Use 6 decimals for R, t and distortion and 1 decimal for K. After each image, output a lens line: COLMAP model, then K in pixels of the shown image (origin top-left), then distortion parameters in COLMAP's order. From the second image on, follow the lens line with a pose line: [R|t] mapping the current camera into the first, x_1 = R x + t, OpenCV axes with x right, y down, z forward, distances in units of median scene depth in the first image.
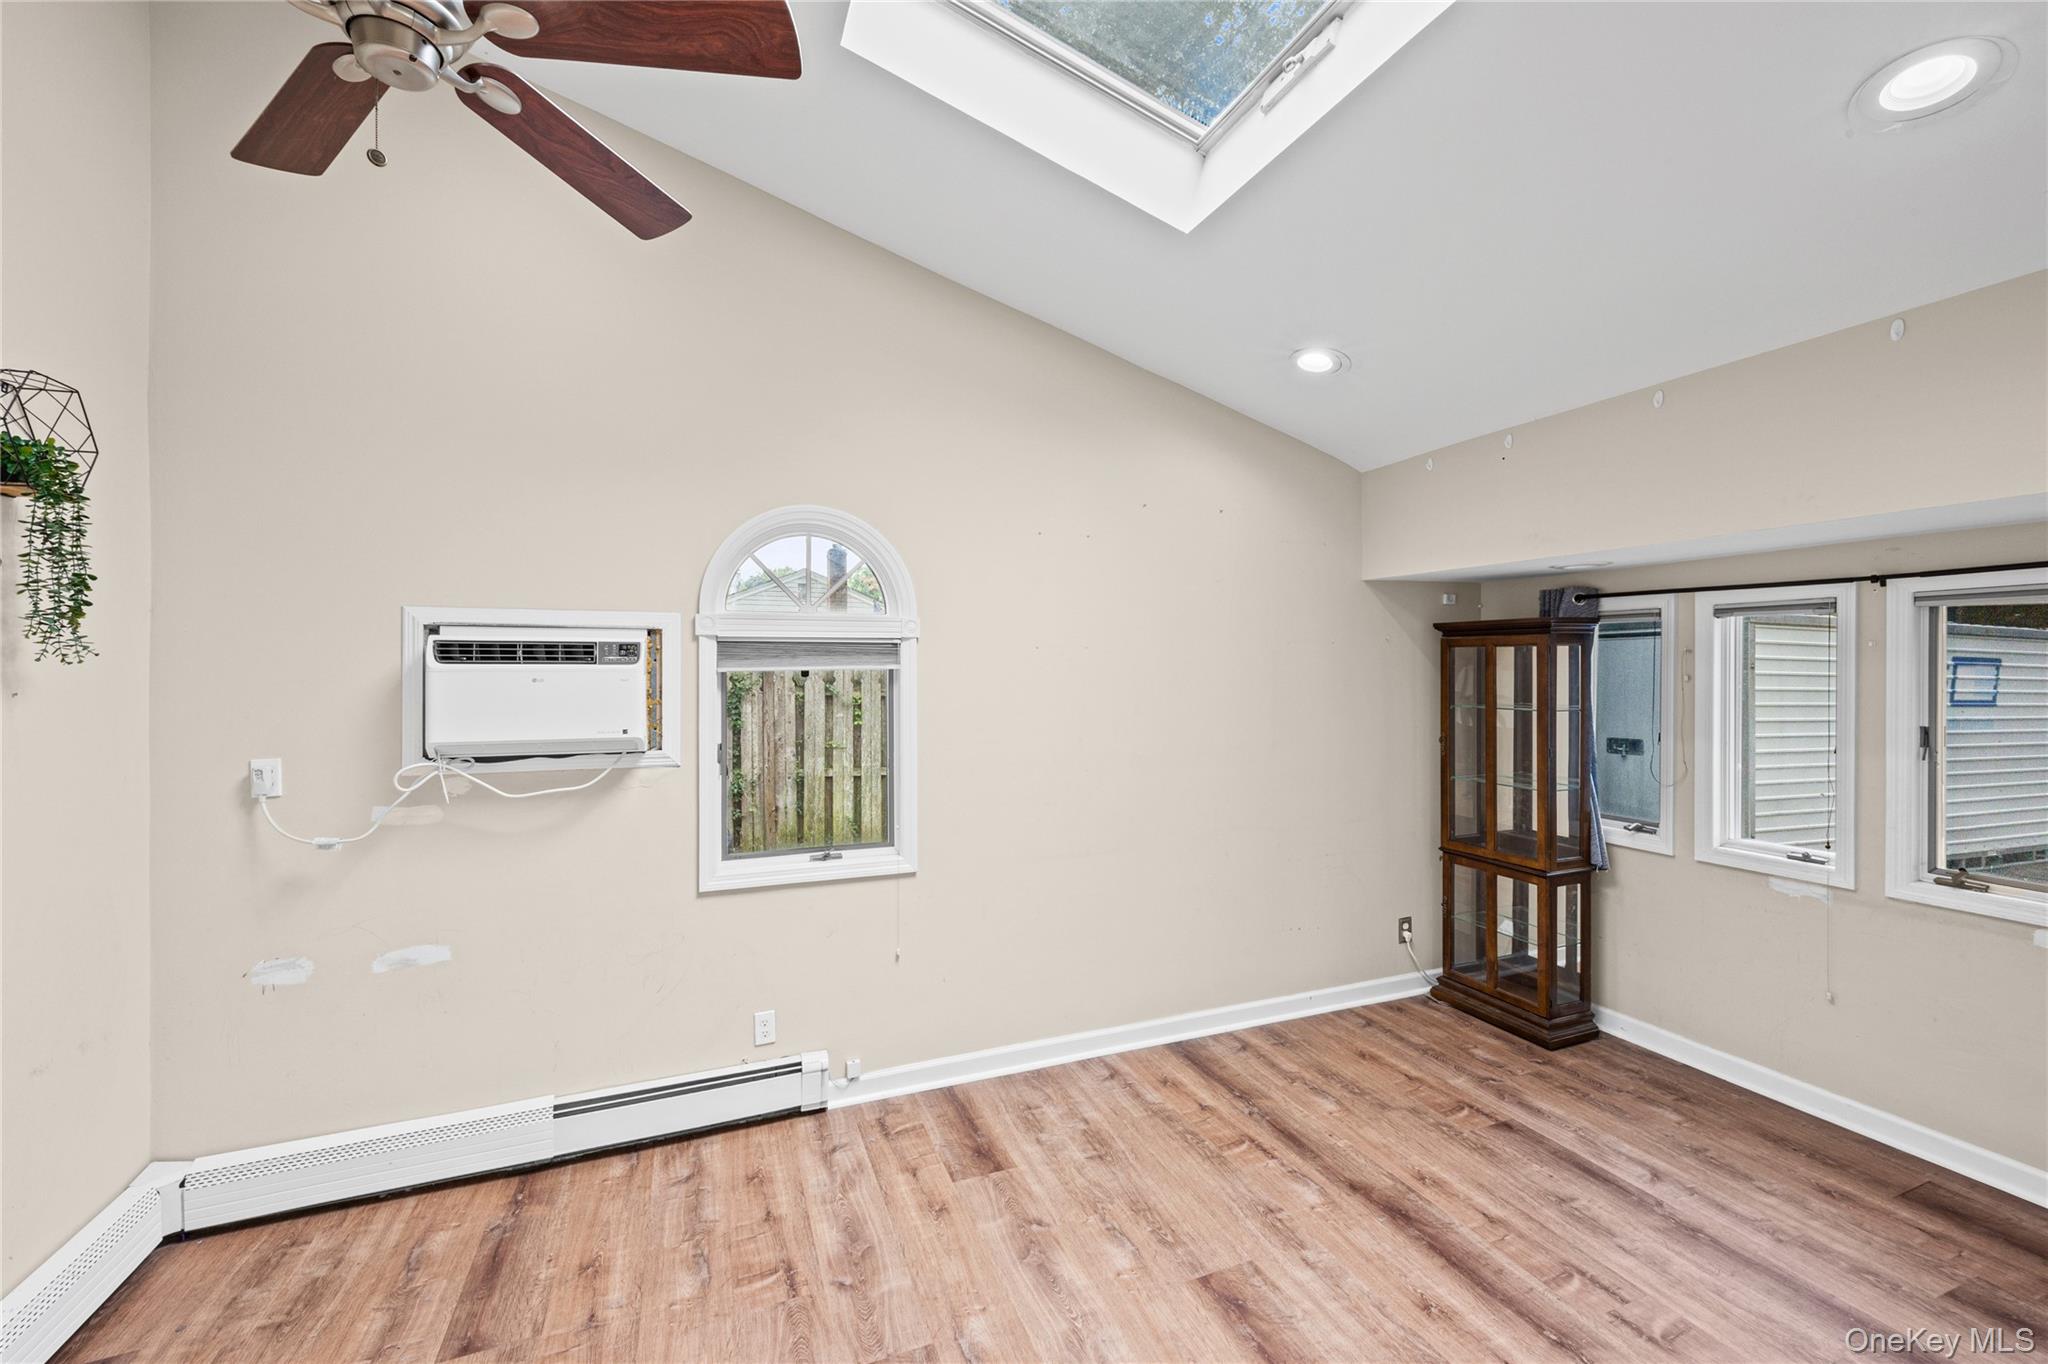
lens RADIAL K [[827.5, 0, 1024.0], [0, 827.5, 682.0], [0, 0, 1]] dist [0.001290, -0.000048]
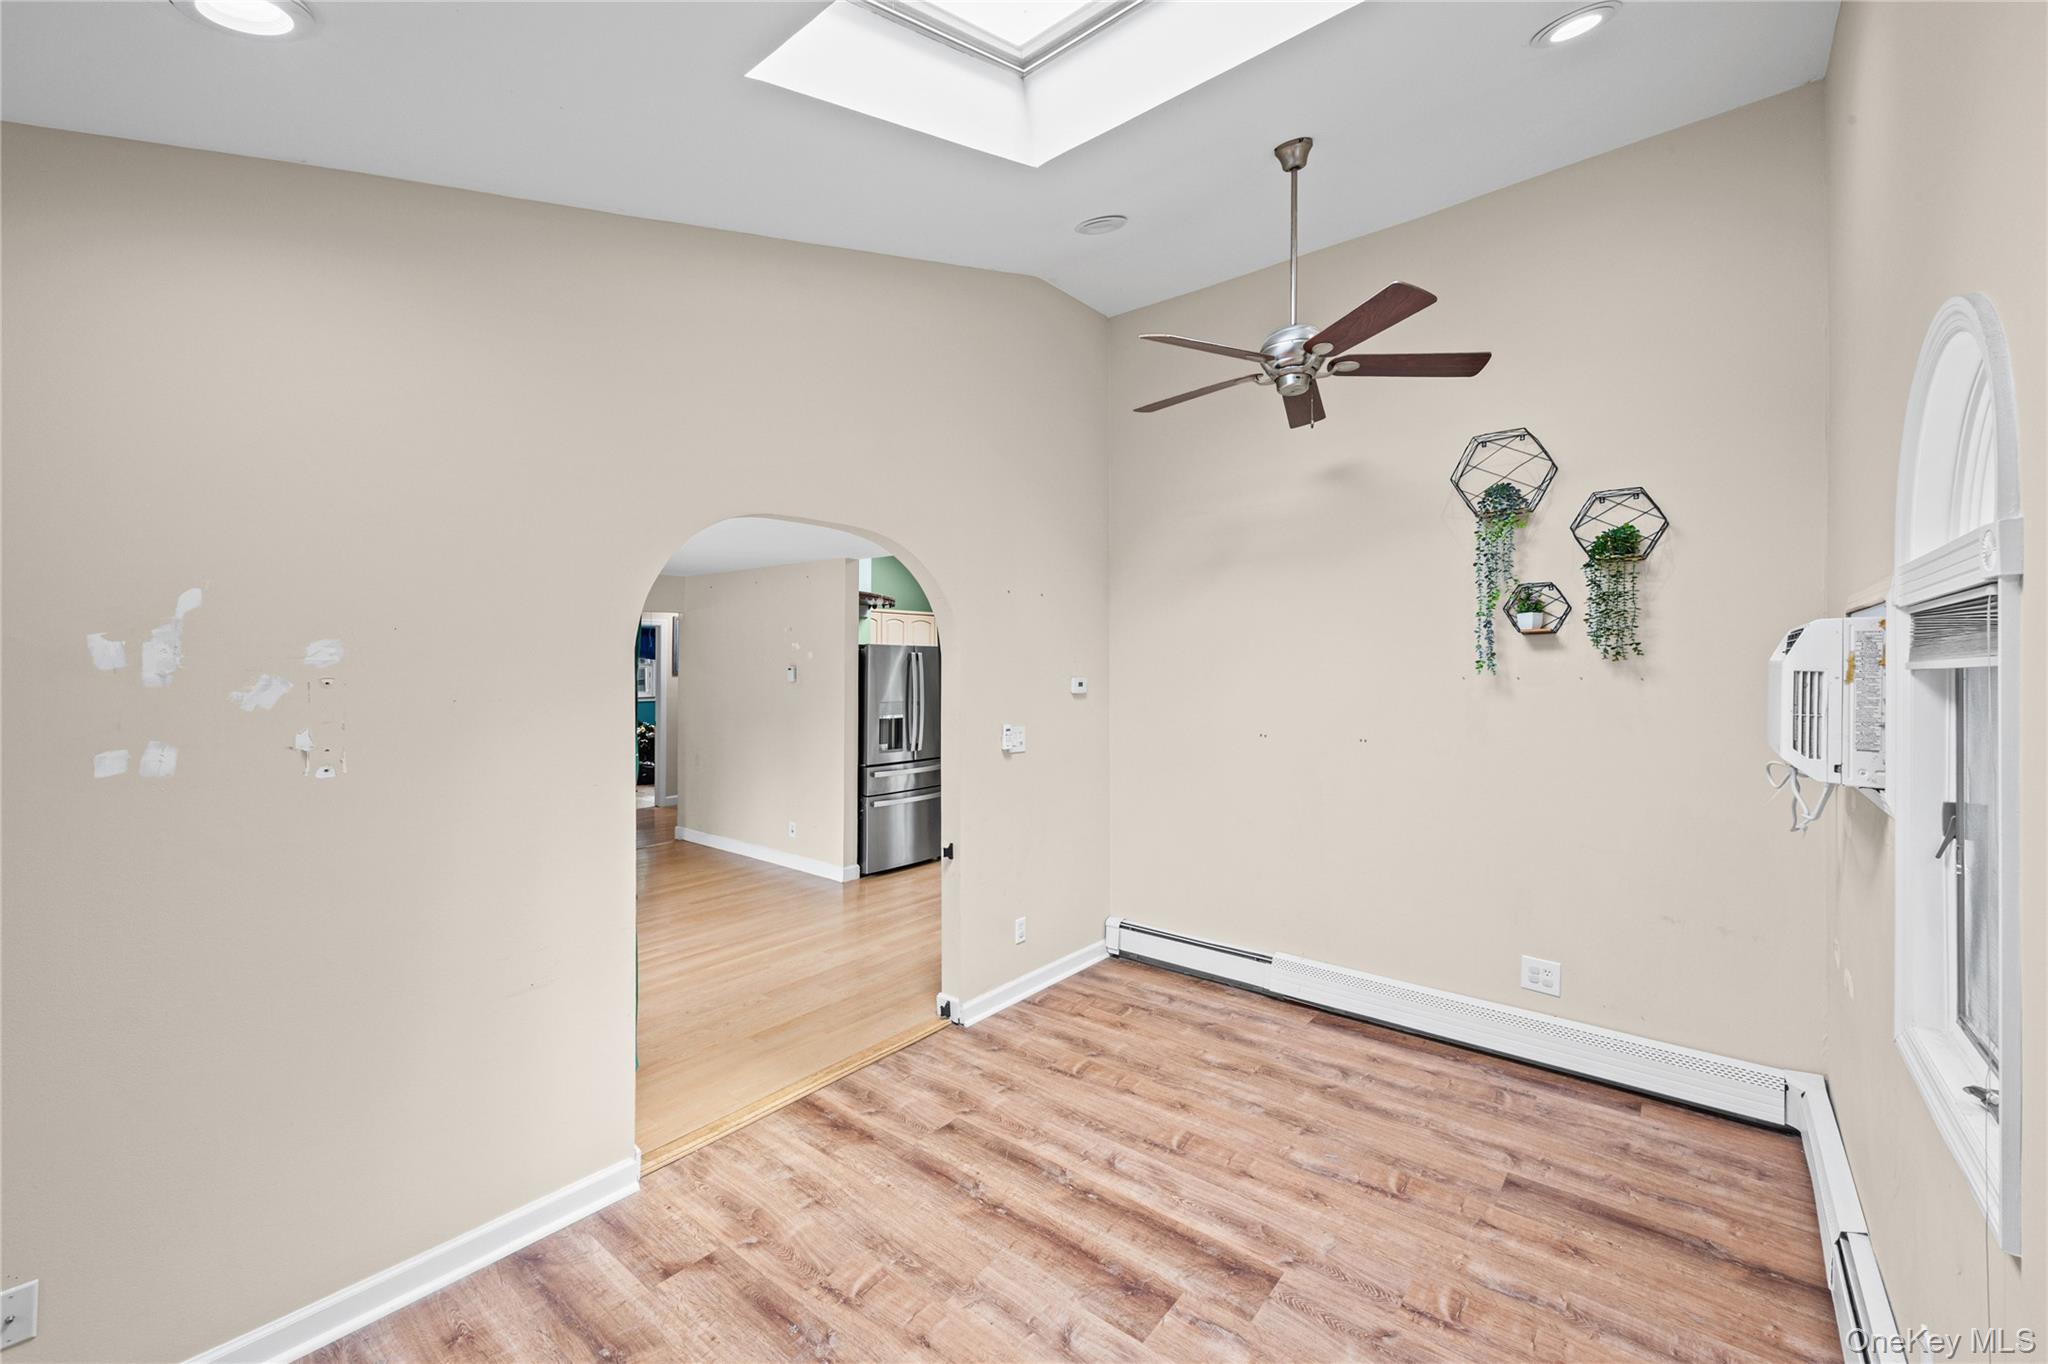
lens RADIAL K [[819.0, 0, 1031.3], [0, 819.0, 665.0], [0, 0, 1]] dist [0.001873, 0.000397]
pose [[-0.873244, 0.004096, -0.487266, 0.414789], [-0.001757, 0.999932, 0.011554, -0.020595], [0.487281, 0.010946, -0.873177, 1.165781]]
